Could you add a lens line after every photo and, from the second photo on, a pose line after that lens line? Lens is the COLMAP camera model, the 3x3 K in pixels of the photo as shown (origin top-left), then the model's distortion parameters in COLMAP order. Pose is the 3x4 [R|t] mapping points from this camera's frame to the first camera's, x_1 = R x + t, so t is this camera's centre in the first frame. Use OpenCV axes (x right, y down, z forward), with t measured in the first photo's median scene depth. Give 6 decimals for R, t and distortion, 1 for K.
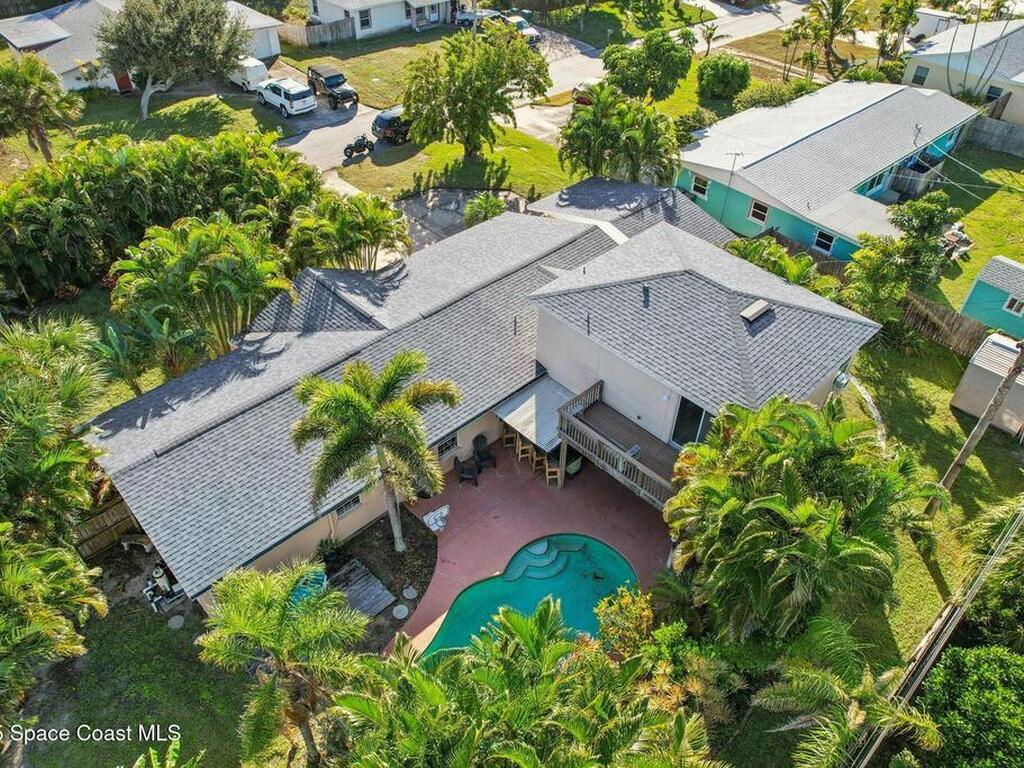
lens RADIAL K [[760.1, 0, 513.8], [0, 760.1, 390.0], [0, 0, 1]] dist [-0.077887, 0.072596]
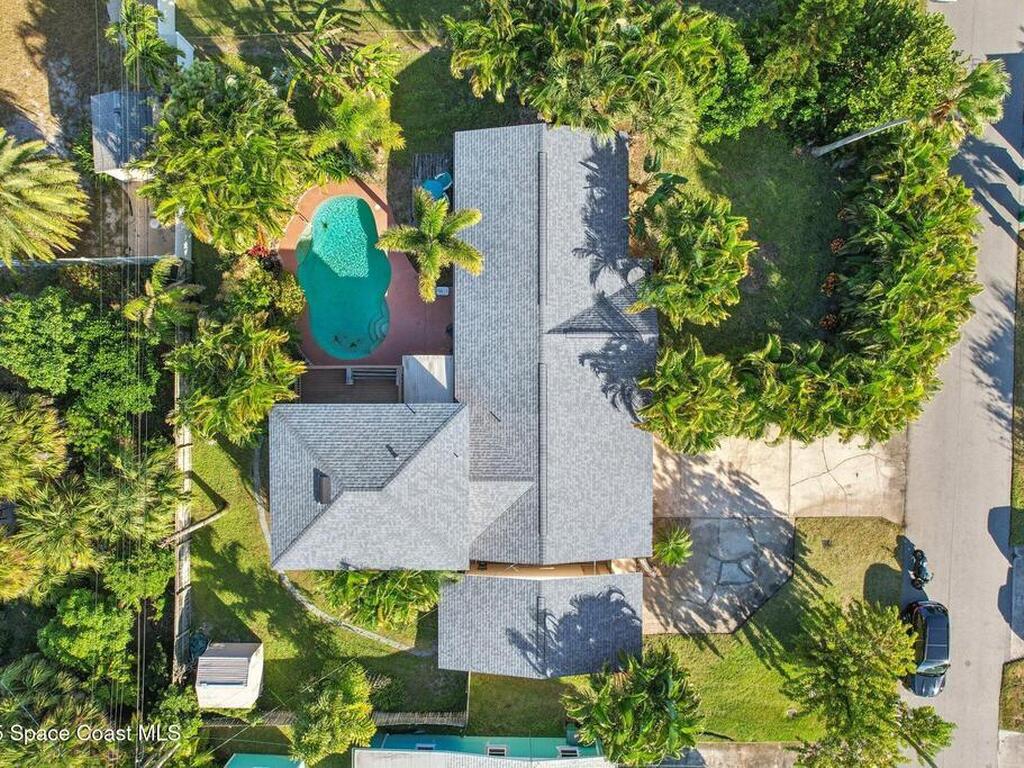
lens RADIAL K [[760.1, 0, 513.8], [0, 760.1, 390.0], [0, 0, 1]] dist [-0.077887, 0.072596]
pose [[-0.692875, 0.720973, -0.011068, -0.025406], [-0.484486, -0.454127, 0.747691, -0.697265], [0.534038, 0.523418, 0.663955, 0.082393]]
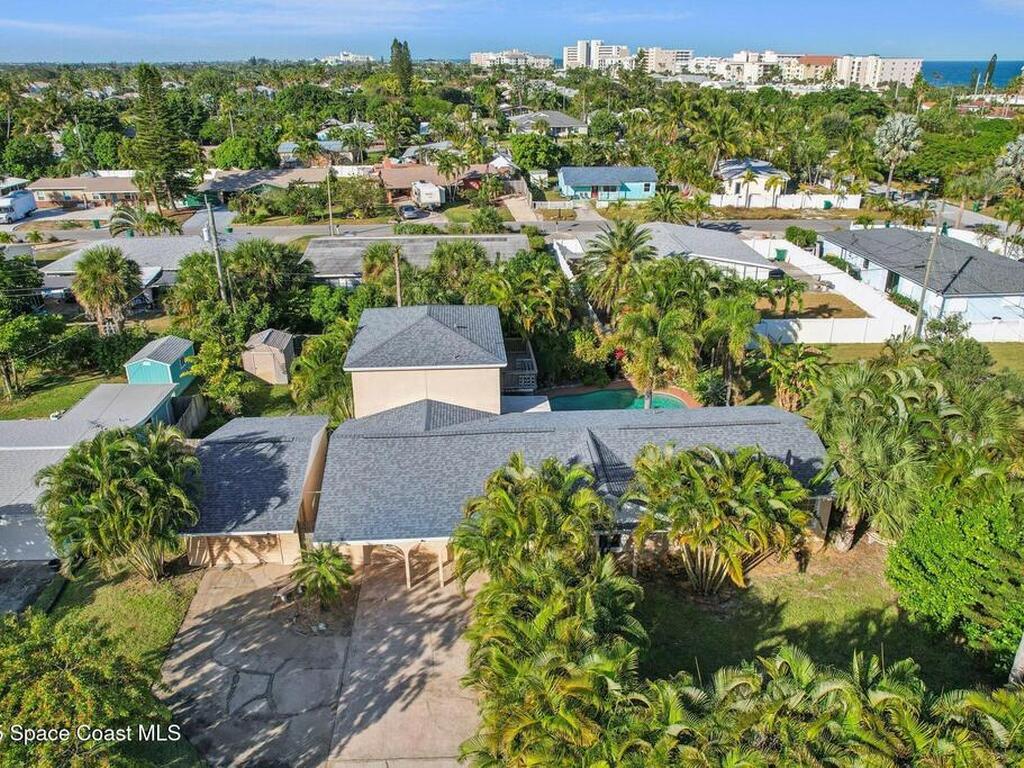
lens RADIAL K [[770.6, 0, 516.3], [0, 770.6, 383.7], [0, 0, 1]] dist [-0.076834, 0.057326]
pose [[-0.761195, -0.271394, 0.589006, -0.485215], [0.426827, 0.474138, 0.770072, -0.696812], [-0.488263, 0.837579, -0.245073, 0.823376]]
